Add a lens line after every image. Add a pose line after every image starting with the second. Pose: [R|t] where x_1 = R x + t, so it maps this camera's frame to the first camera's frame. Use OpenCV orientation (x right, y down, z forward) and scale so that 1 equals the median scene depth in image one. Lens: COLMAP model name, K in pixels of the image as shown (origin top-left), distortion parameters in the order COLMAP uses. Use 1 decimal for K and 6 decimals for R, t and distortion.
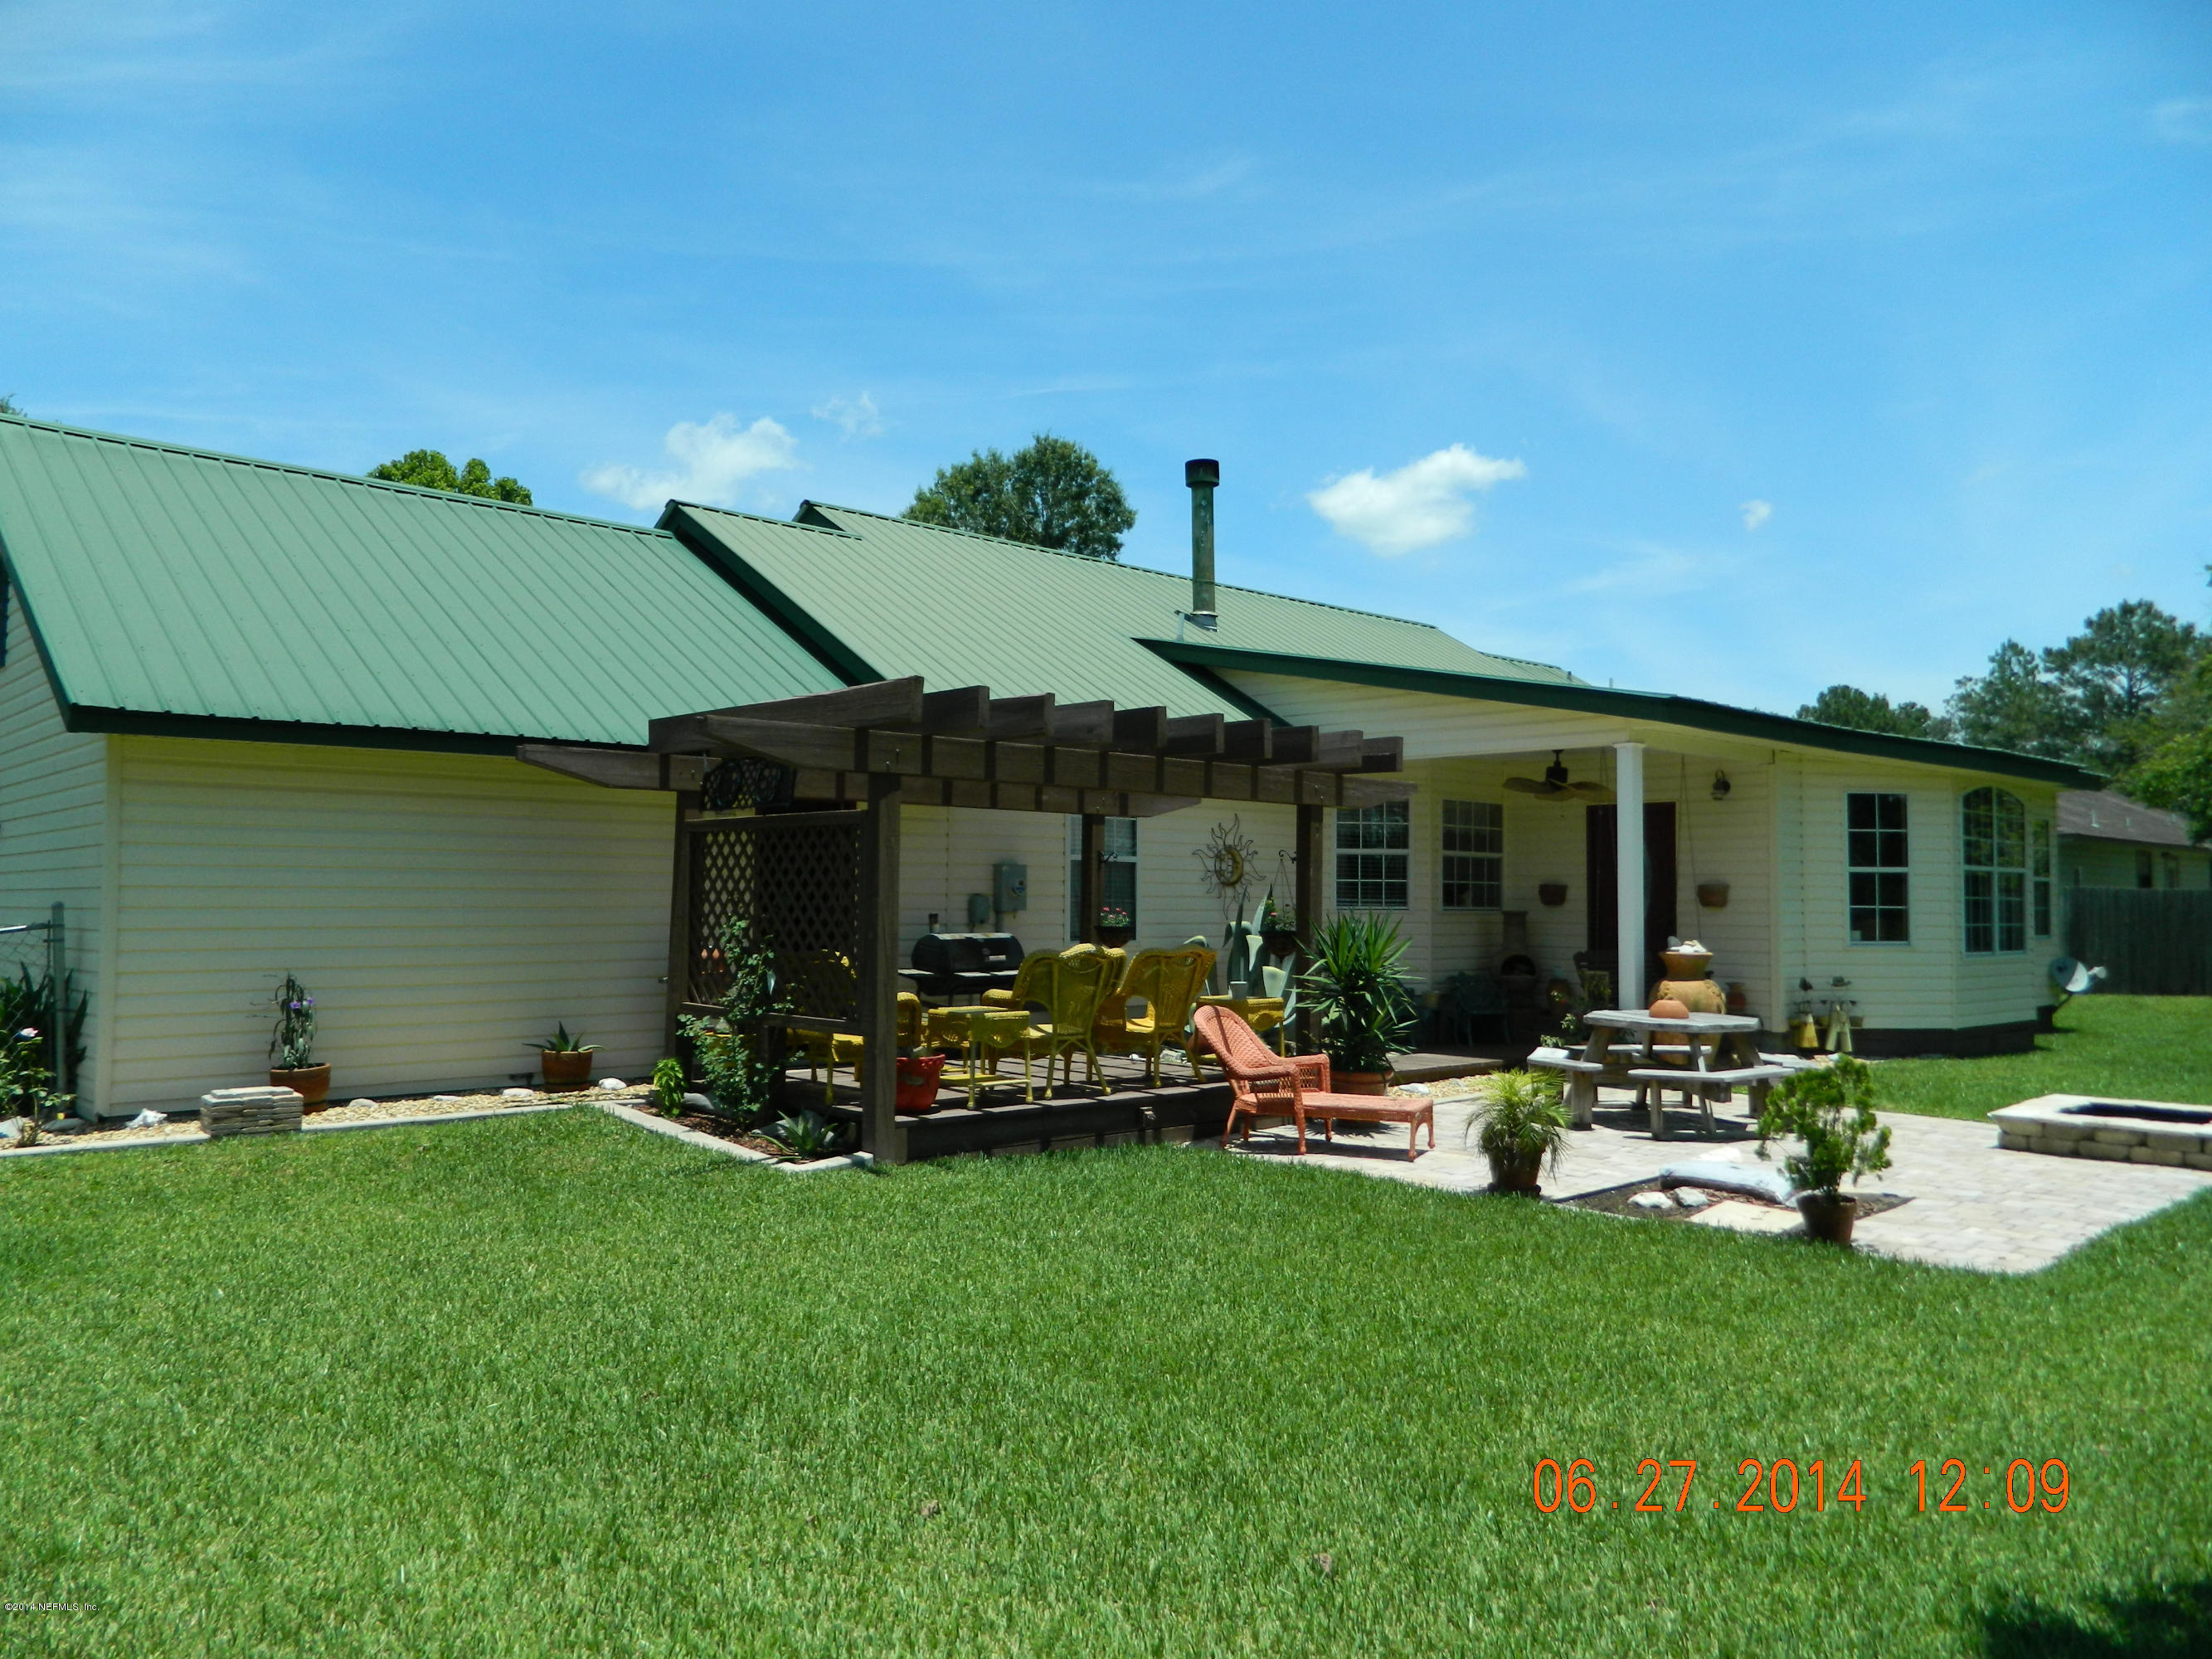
lens RADIAL K [[1638.1, 0, 1094.6], [0, 1638.1, 835.2], [0, 0, 1]] dist [0.005575, -0.009207]
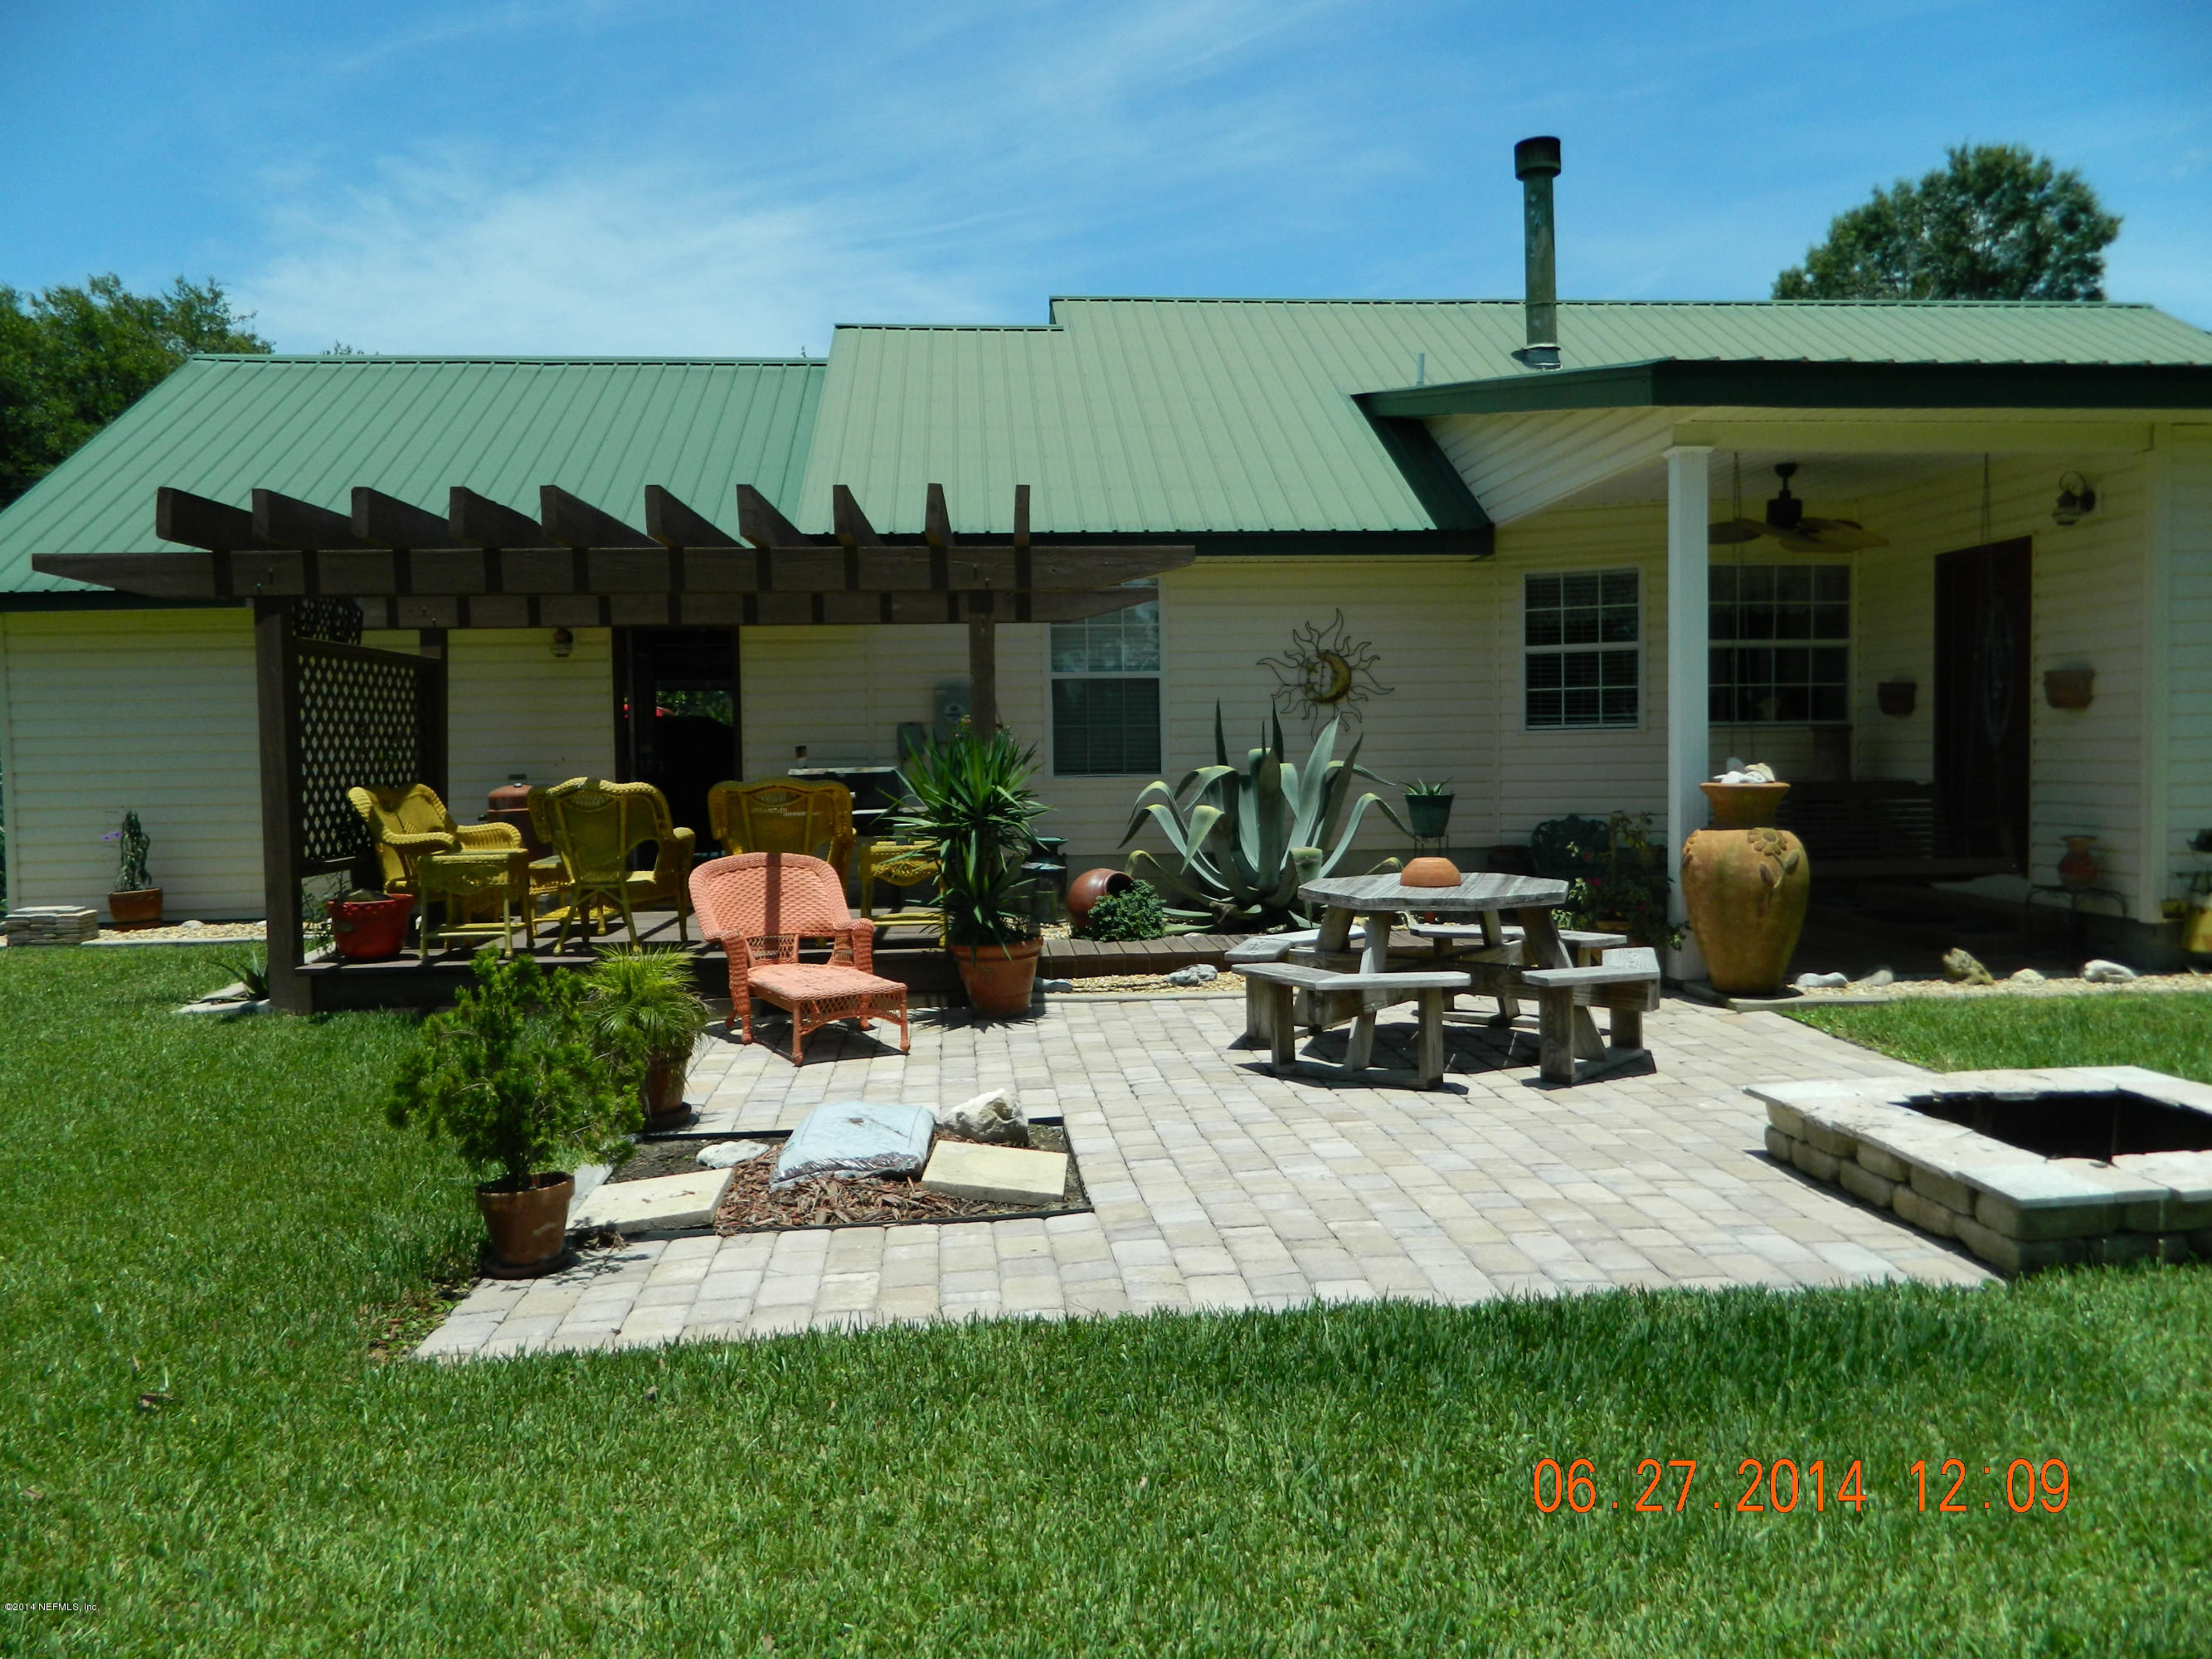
lens RADIAL K [[1655.3, 0, 1106.1], [0, 1655.3, 813.7], [0, 0, 1]] dist [0.003991, 0.002491]
pose [[0.790202, 0.003777, -0.612835, 0.469588], [0.045337, 0.996881, 0.064602, 0.027323], [0.611167, -0.078832, 0.787566, 0.313502]]
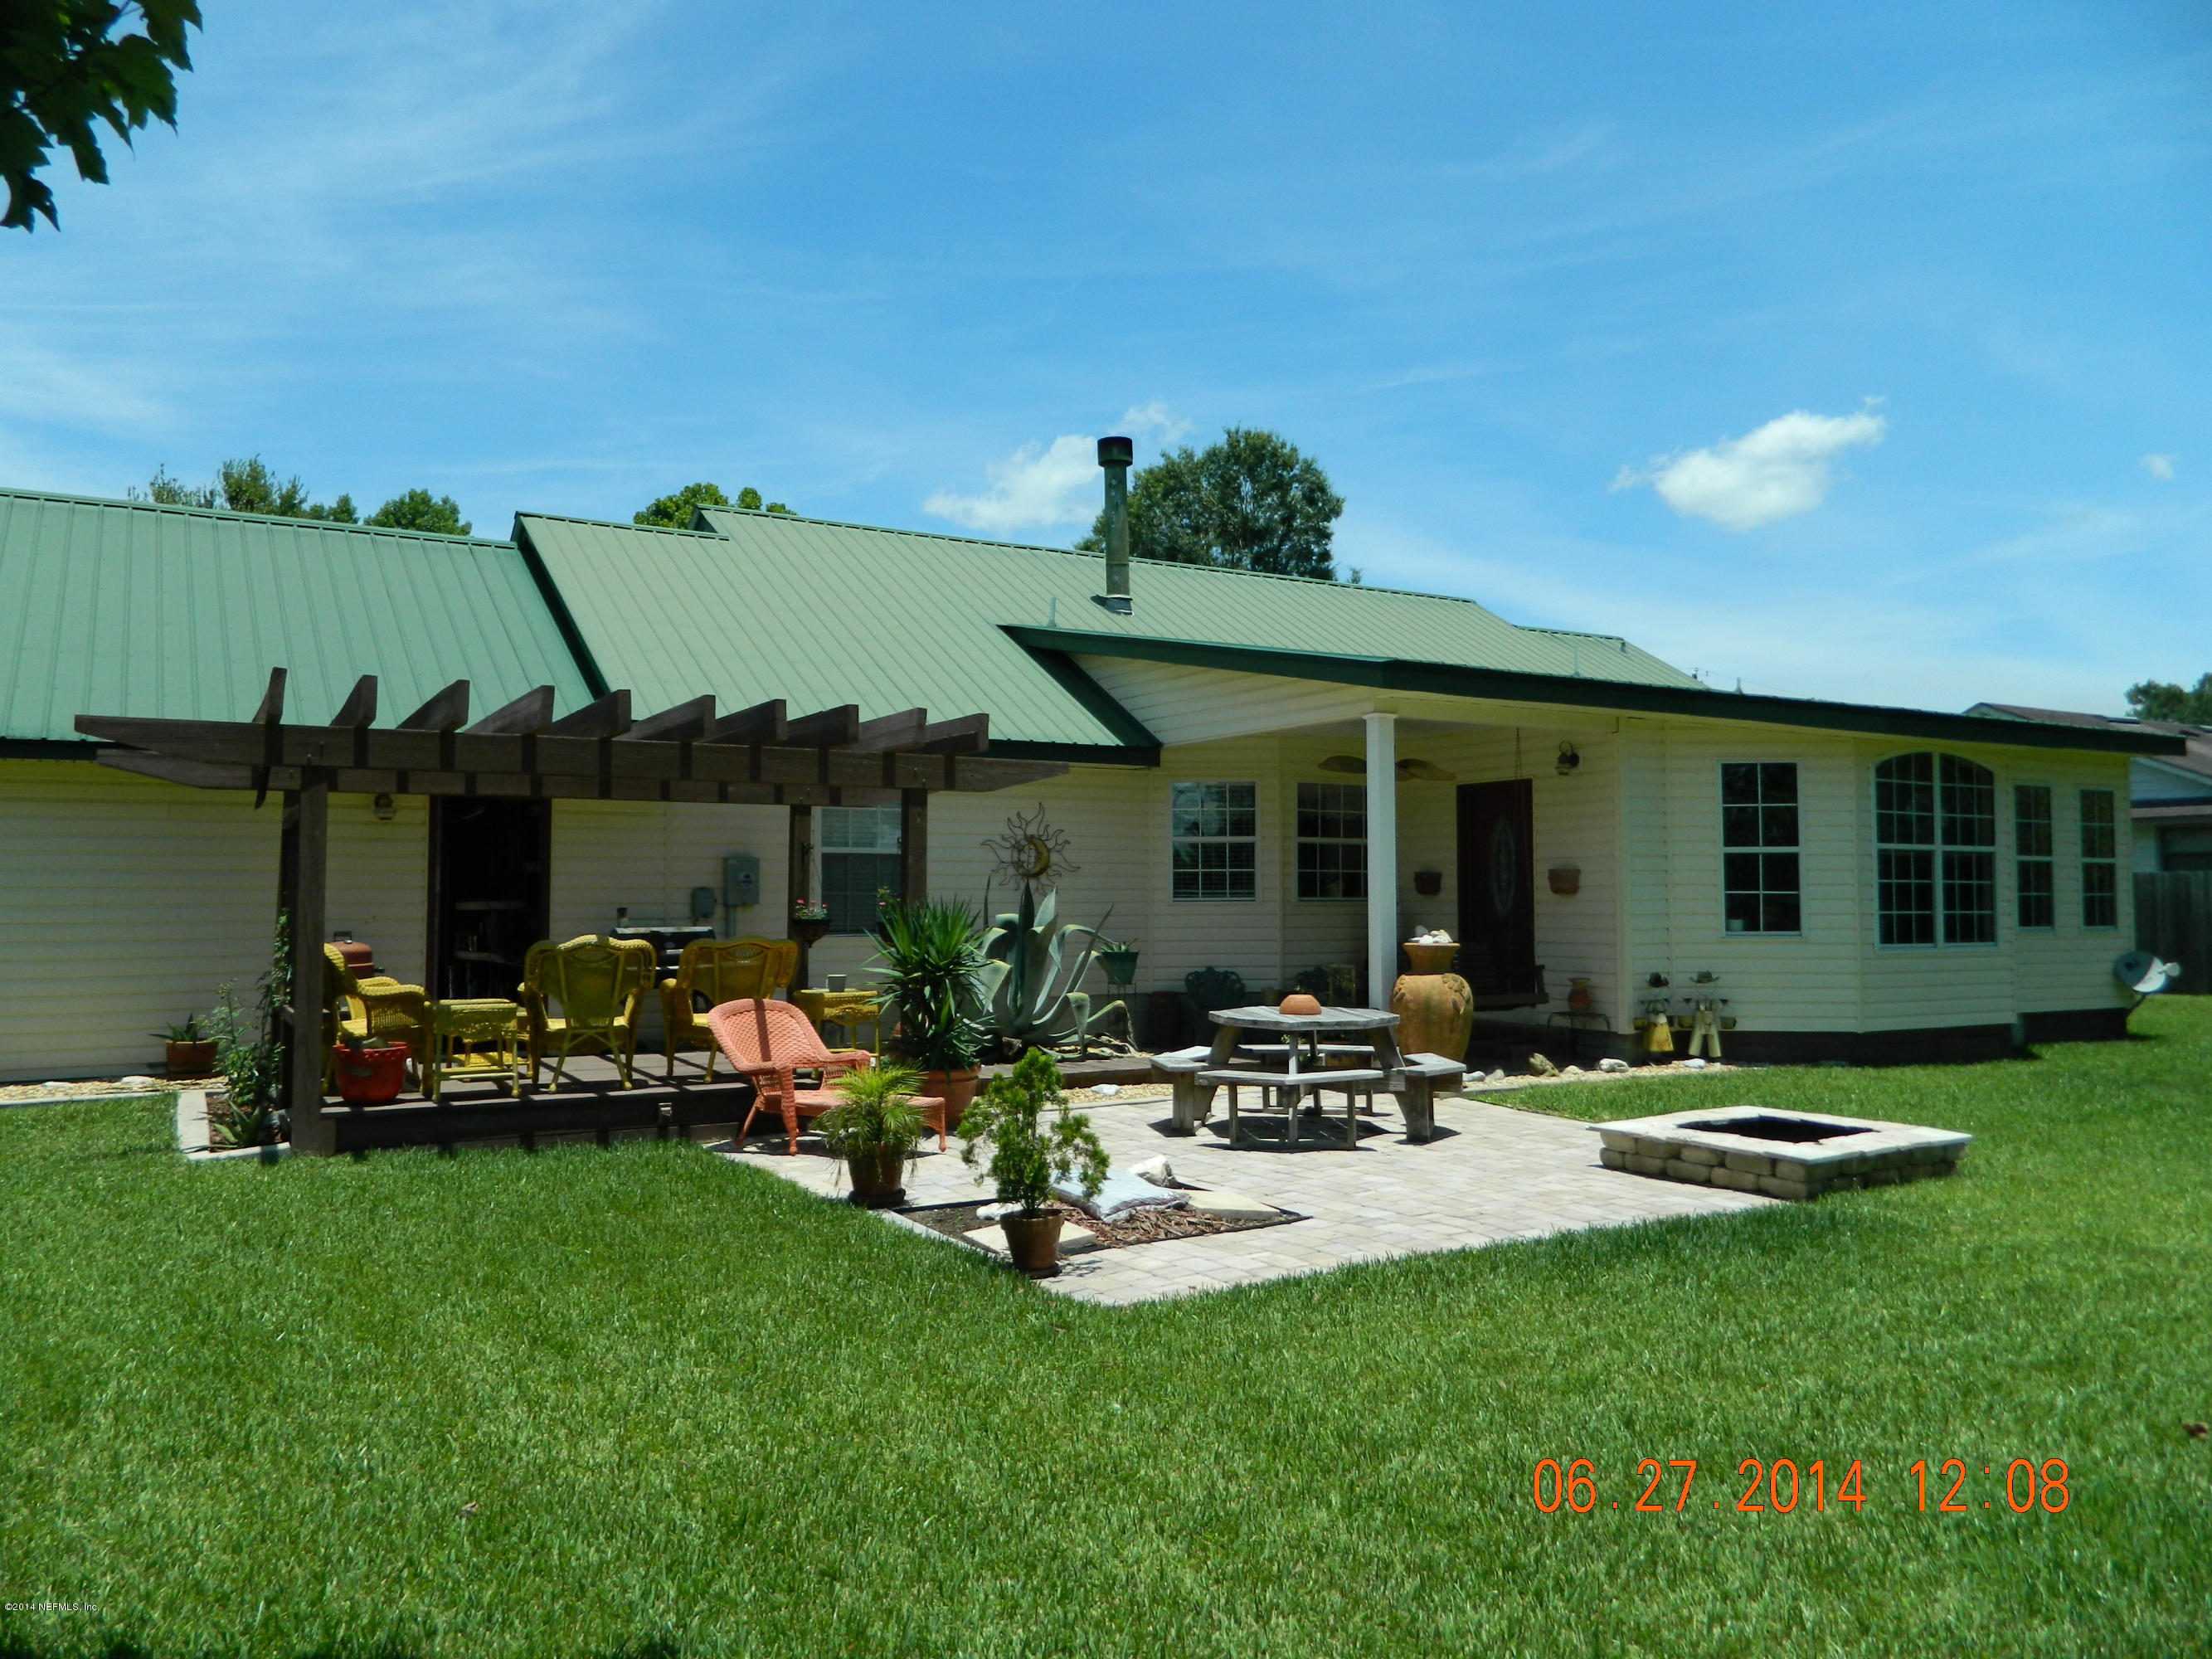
lens RADIAL K [[1648.4, 0, 1105.9], [0, 1648.4, 818.6], [0, 0, 1]] dist [0.007799, -0.003190]
pose [[0.978025, -0.020304, -0.207497, 0.319972], [0.017819, 0.999745, -0.013838, 0.010444], [0.207725, 0.009836, 0.978138, 0.064018]]
